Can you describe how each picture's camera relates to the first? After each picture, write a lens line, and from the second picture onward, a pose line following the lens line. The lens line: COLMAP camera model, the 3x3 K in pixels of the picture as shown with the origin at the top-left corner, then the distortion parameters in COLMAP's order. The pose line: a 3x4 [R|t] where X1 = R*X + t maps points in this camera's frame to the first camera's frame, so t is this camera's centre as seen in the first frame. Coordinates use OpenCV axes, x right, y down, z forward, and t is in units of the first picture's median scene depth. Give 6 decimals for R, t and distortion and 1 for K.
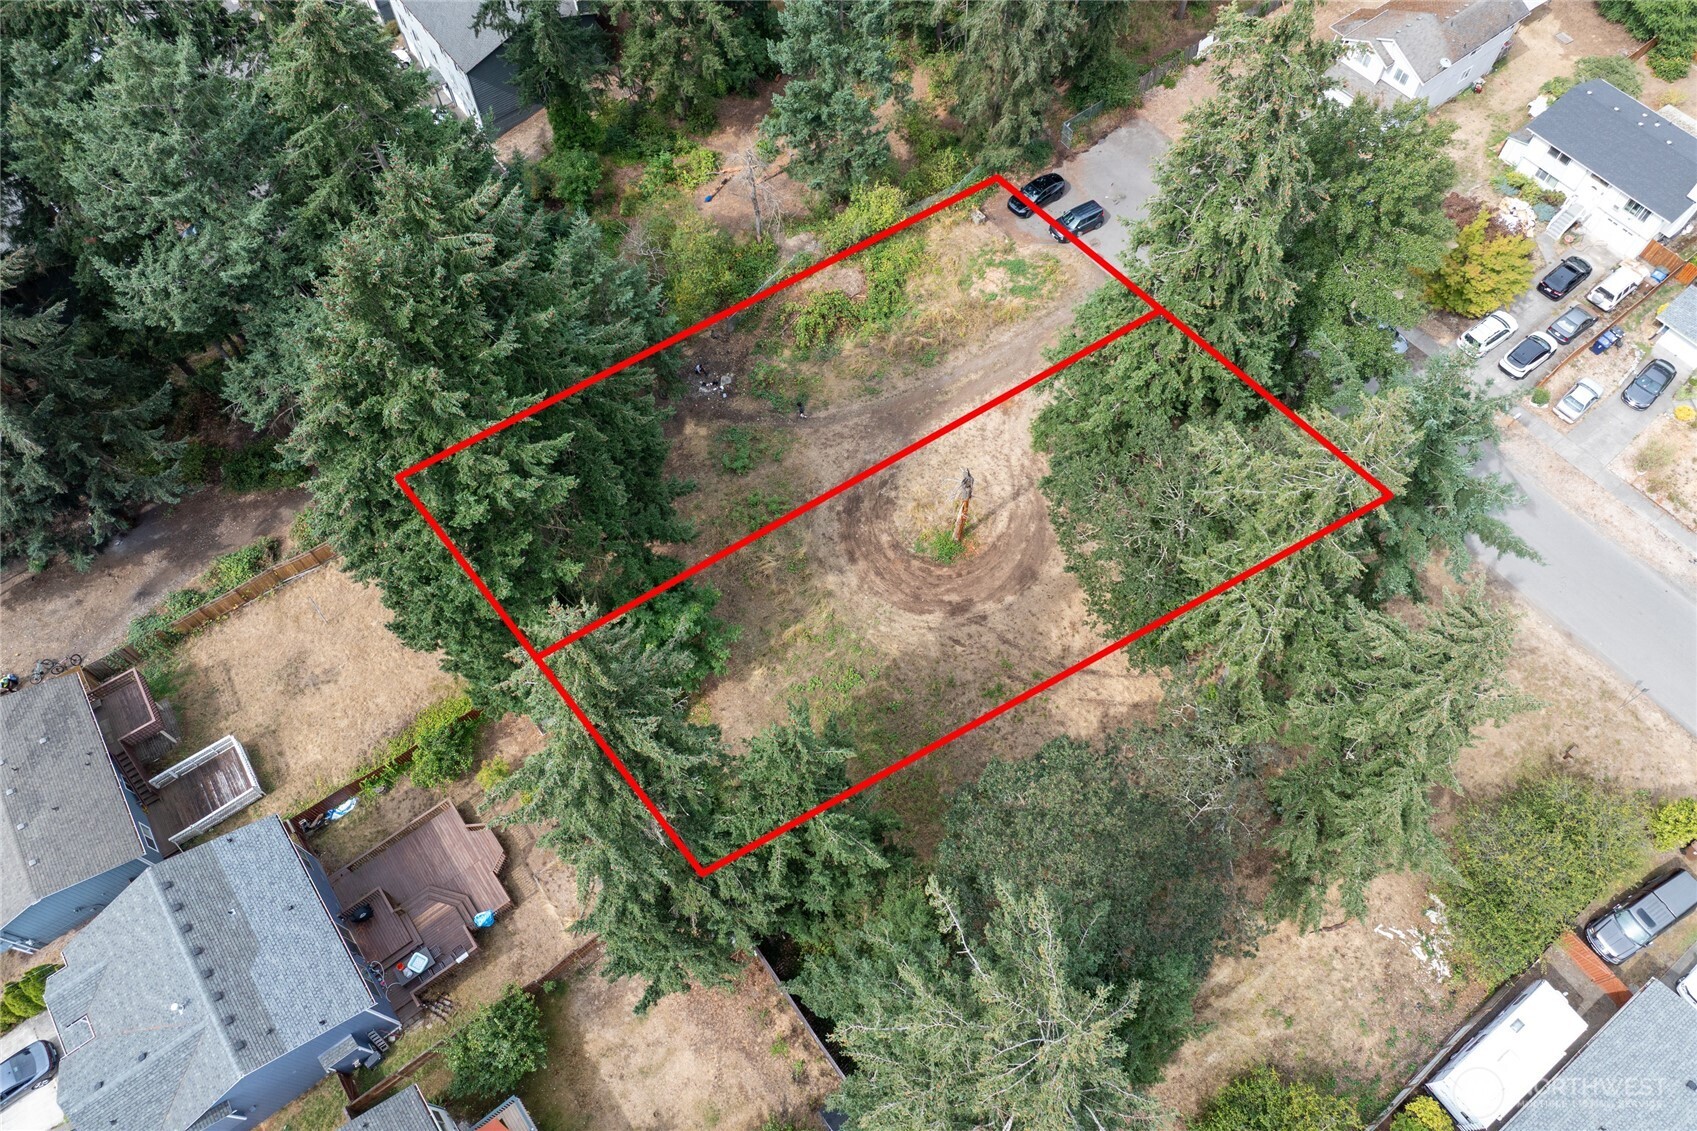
lens RADIAL K [[1182.7, 0, 853.2], [0, 1182.7, 500.8], [0, 0, 1]] dist [-0.046566, 0.001894]
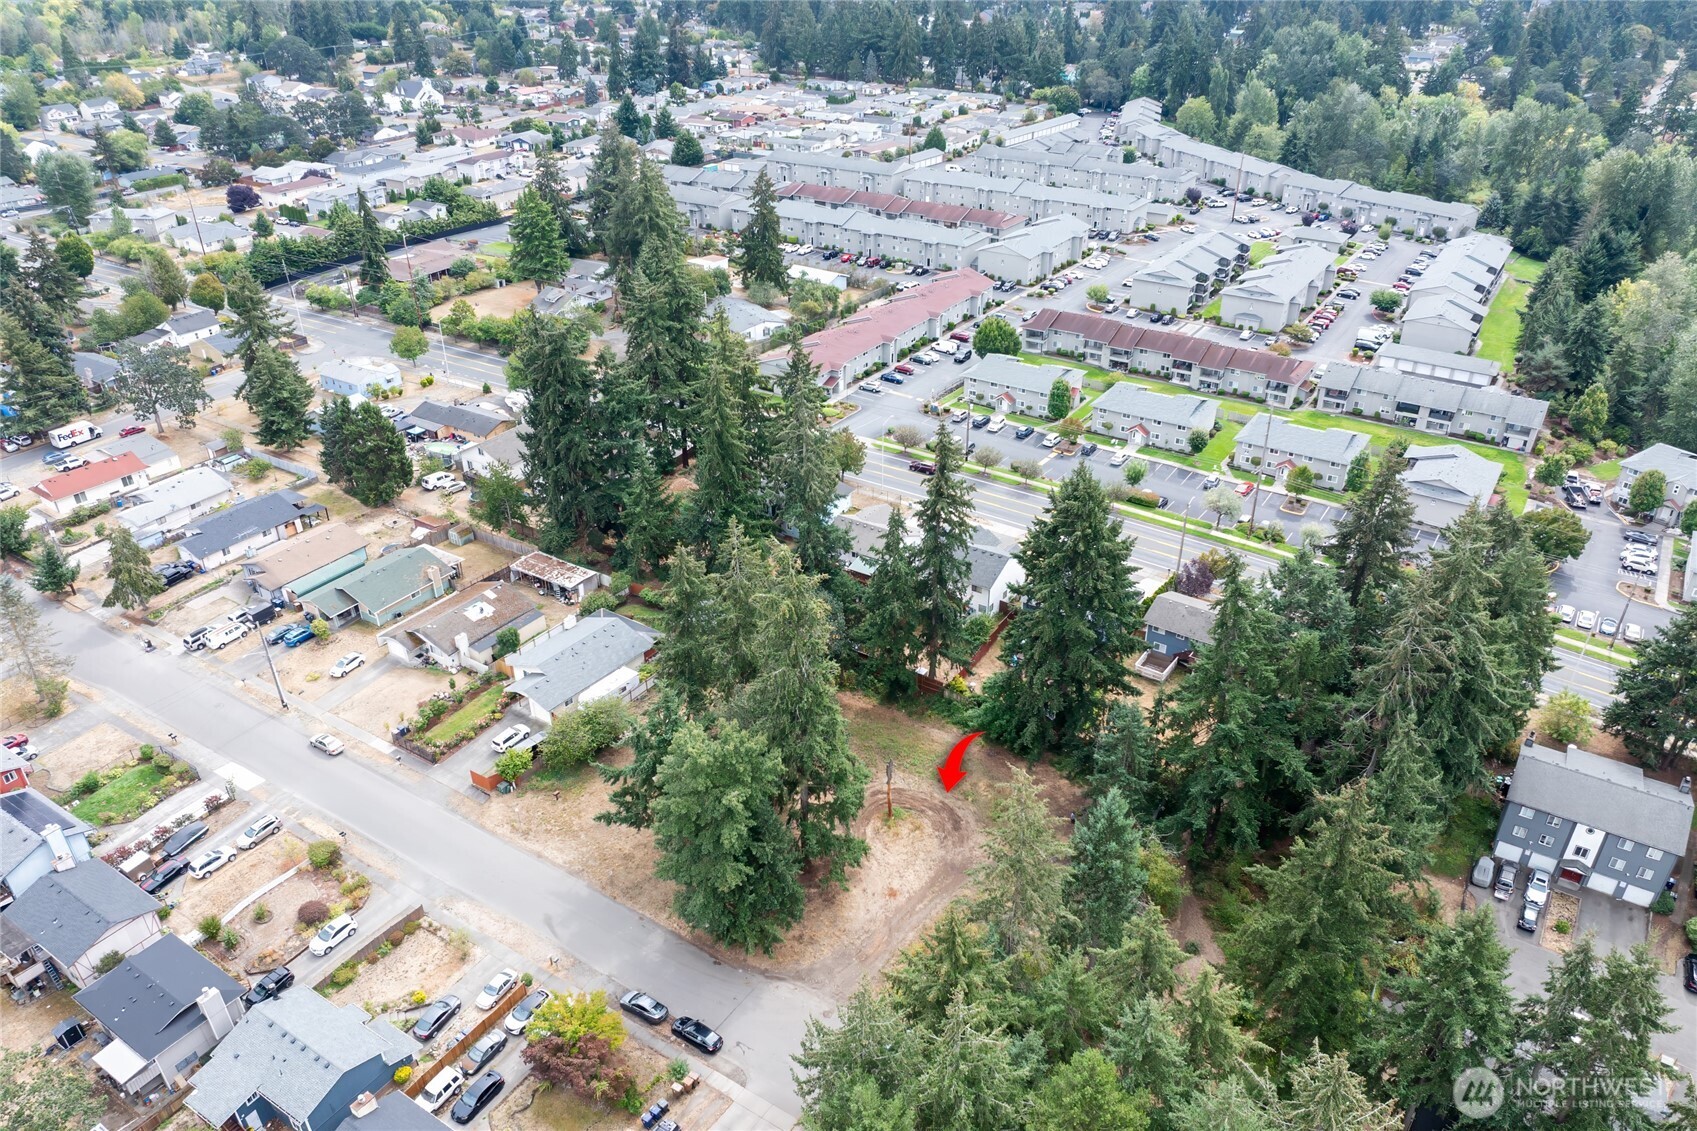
lens RADIAL K [[1215.3, 0, 848.5], [0, 1215.3, 565.5], [0, 0, 1]] dist [-0.046224, 0.004132]
pose [[-0.943345, 0.176478, -0.280991, 0.532931], [-0.274173, 0.062414, 0.959653, -1.543217], [0.186895, 0.982324, -0.010493, 0.592212]]
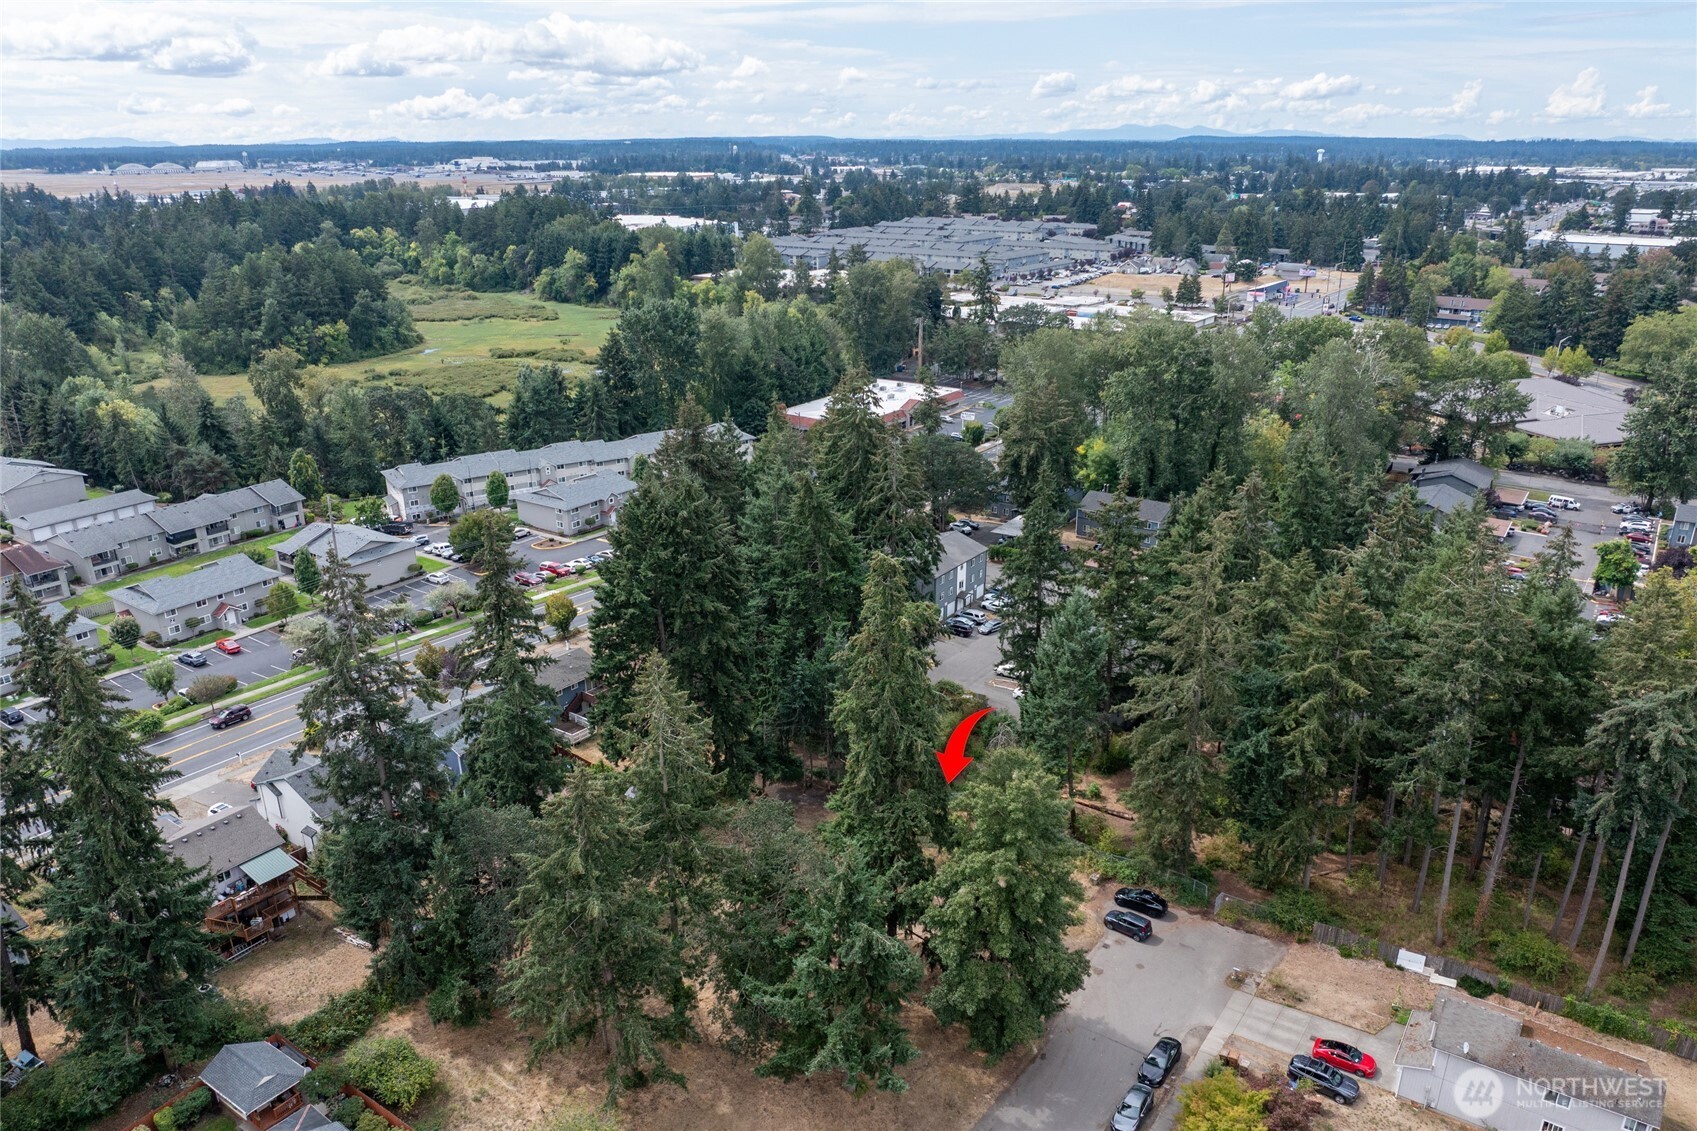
lens RADIAL K [[1215.3, 0, 848.5], [0, 1215.3, 565.5], [0, 0, 1]] dist [-0.046224, 0.004132]
pose [[0.295117, 0.328848, -0.897087, 1.178323], [-0.814808, 0.576966, -0.056549, -0.161537], [0.498993, 0.747642, 0.438221, 0.068201]]
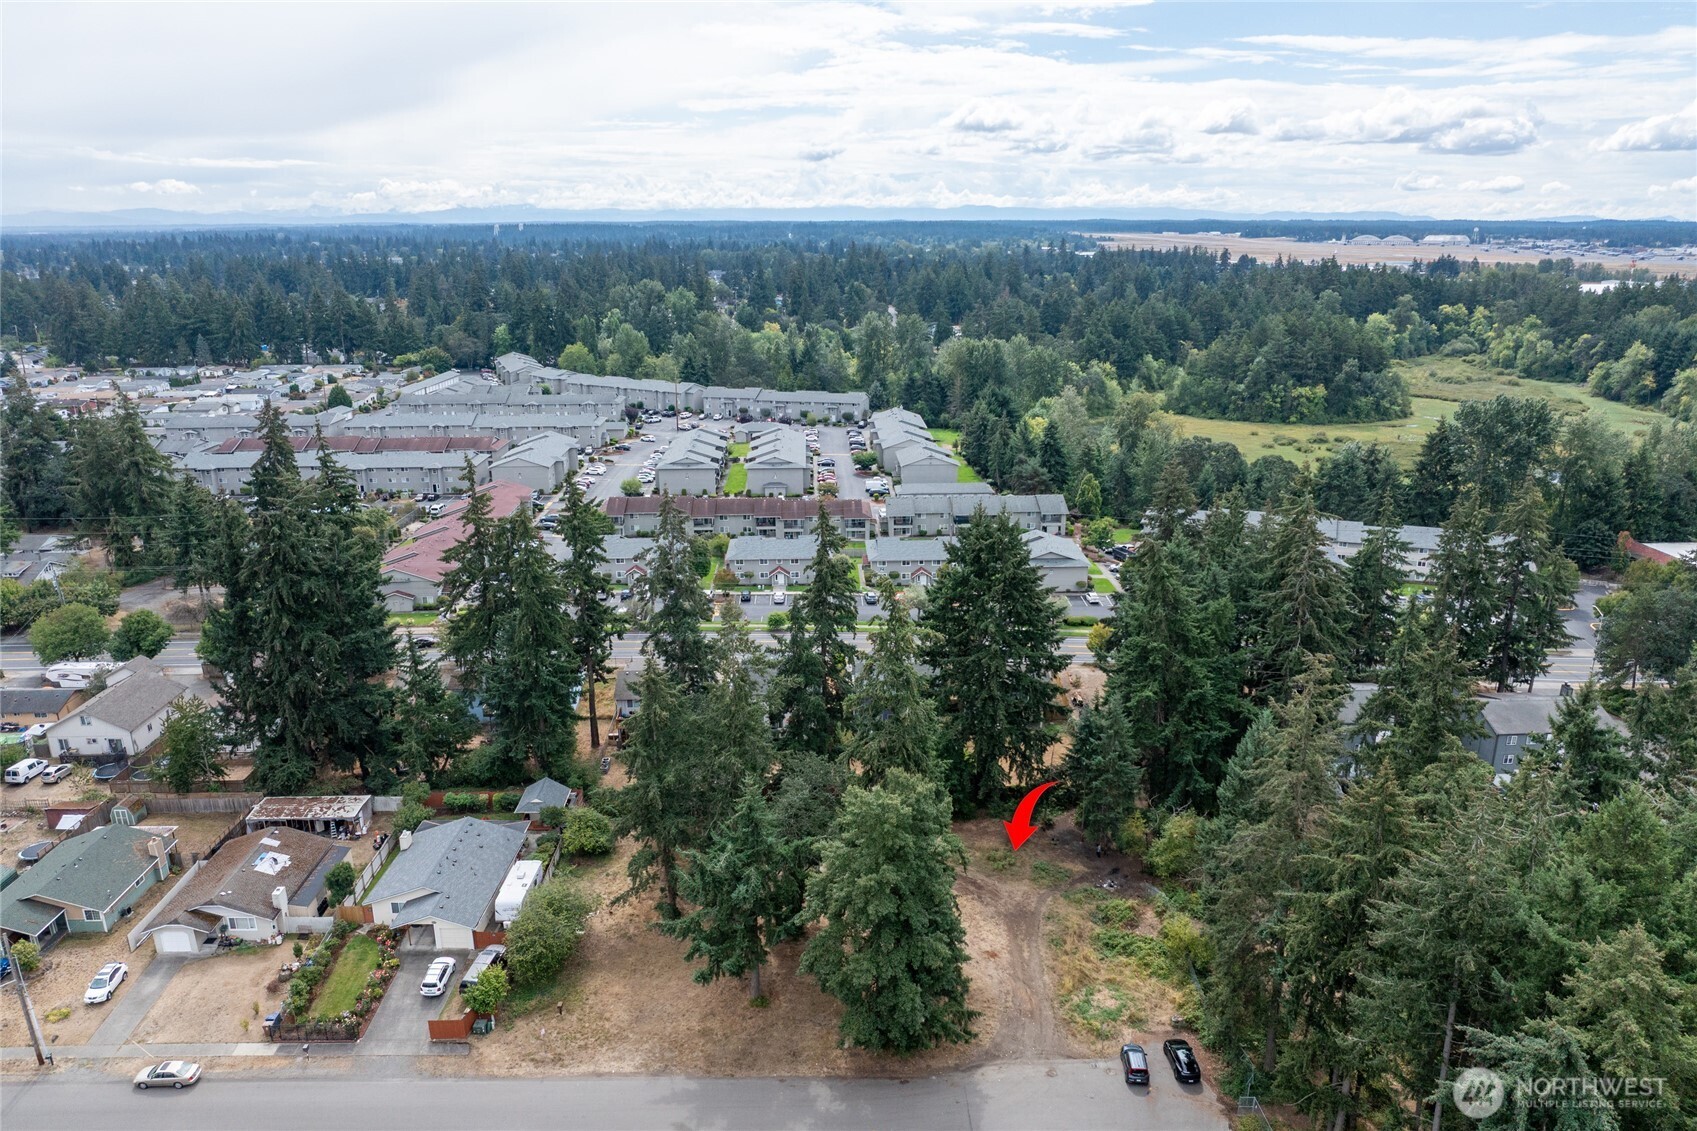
lens RADIAL K [[1195.4, 0, 848.5], [0, 1195.4, 565.5], [0, 0, 1]] dist [-0.042958, 0.007409]
pose [[-0.586450, 0.239559, -0.773749, 1.182853], [-0.684779, 0.363570, 0.631581, -1.000740], [0.432612, 0.900238, -0.049171, 0.580996]]
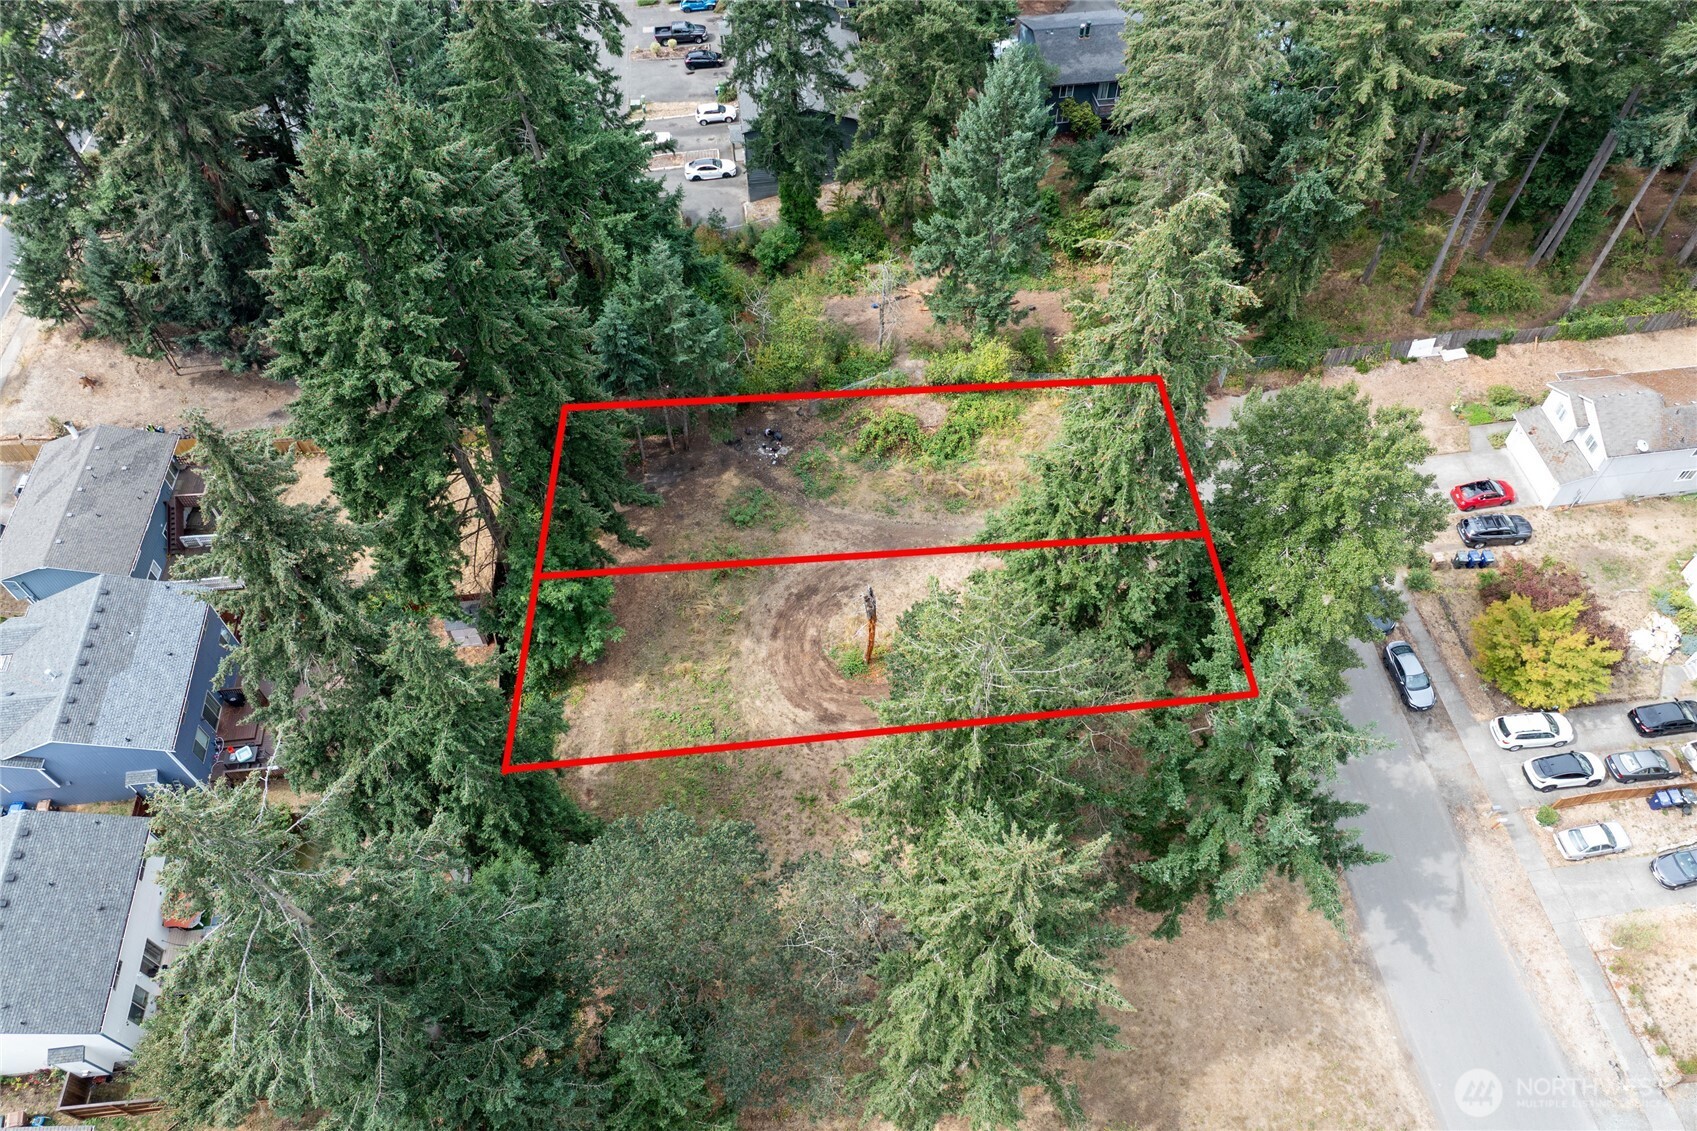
lens RADIAL K [[1195.4, 0, 848.5], [0, 1195.4, 565.5], [0, 0, 1]] dist [-0.042958, 0.007409]
pose [[0.860076, 0.409583, -0.304157, 0.324821], [-0.436313, 0.899514, -0.022479, -0.010490], [0.264387, 0.152042, 0.952357, -0.001217]]
